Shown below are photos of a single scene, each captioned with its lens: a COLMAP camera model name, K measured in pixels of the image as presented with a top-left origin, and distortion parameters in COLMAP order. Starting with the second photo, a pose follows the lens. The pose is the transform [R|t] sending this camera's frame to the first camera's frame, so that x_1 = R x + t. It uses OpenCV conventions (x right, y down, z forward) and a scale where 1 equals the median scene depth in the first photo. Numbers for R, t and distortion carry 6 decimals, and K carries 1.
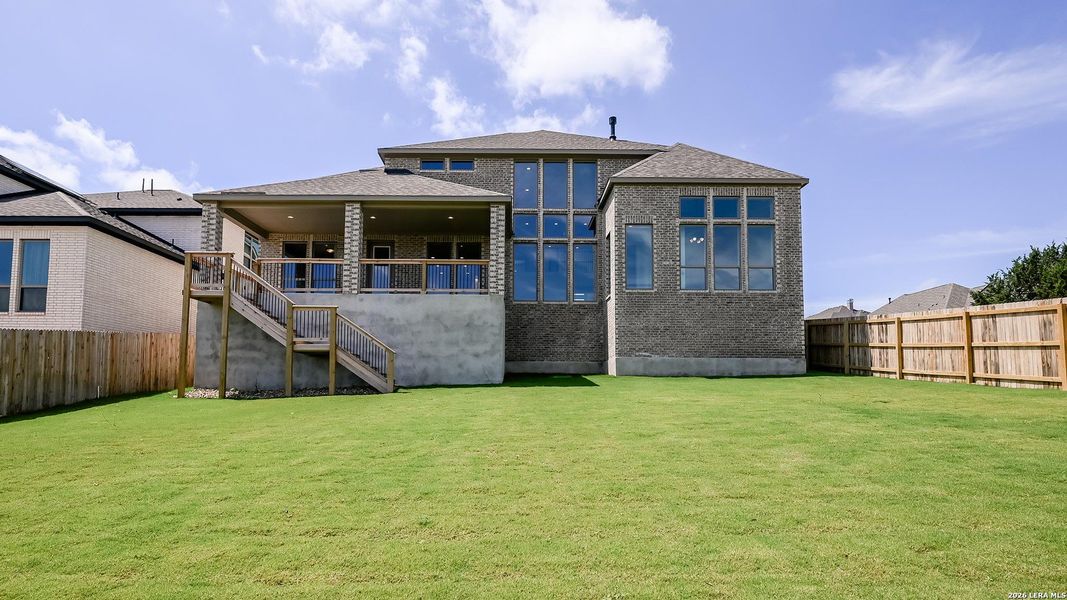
lens RADIAL K [[466.9, 0, 533.5], [0, 466.9, 300.0], [0, 0, 1]] dist [-0.000850, -0.000033]
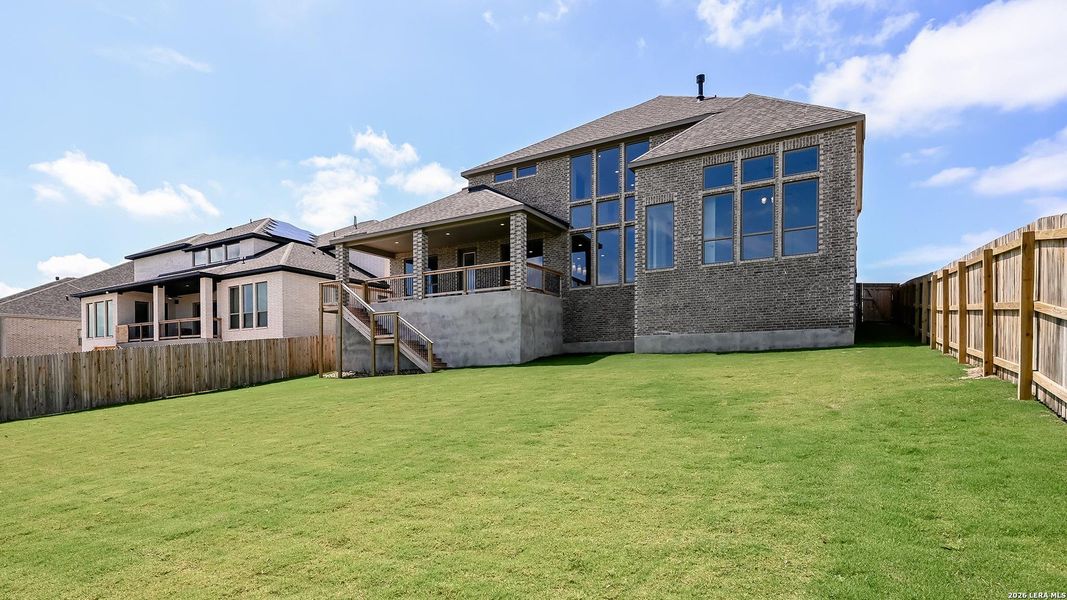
lens RADIAL K [[500.7, 0, 531.5], [0, 500.7, 284.6], [0, 0, 1]] dist [0.000084, 0.000012]
pose [[0.882230, -0.093388, -0.461465, 0.505925], [0.105885, 0.994378, 0.001198, -0.020500], [0.458759, -0.049919, 0.887158, -0.109830]]
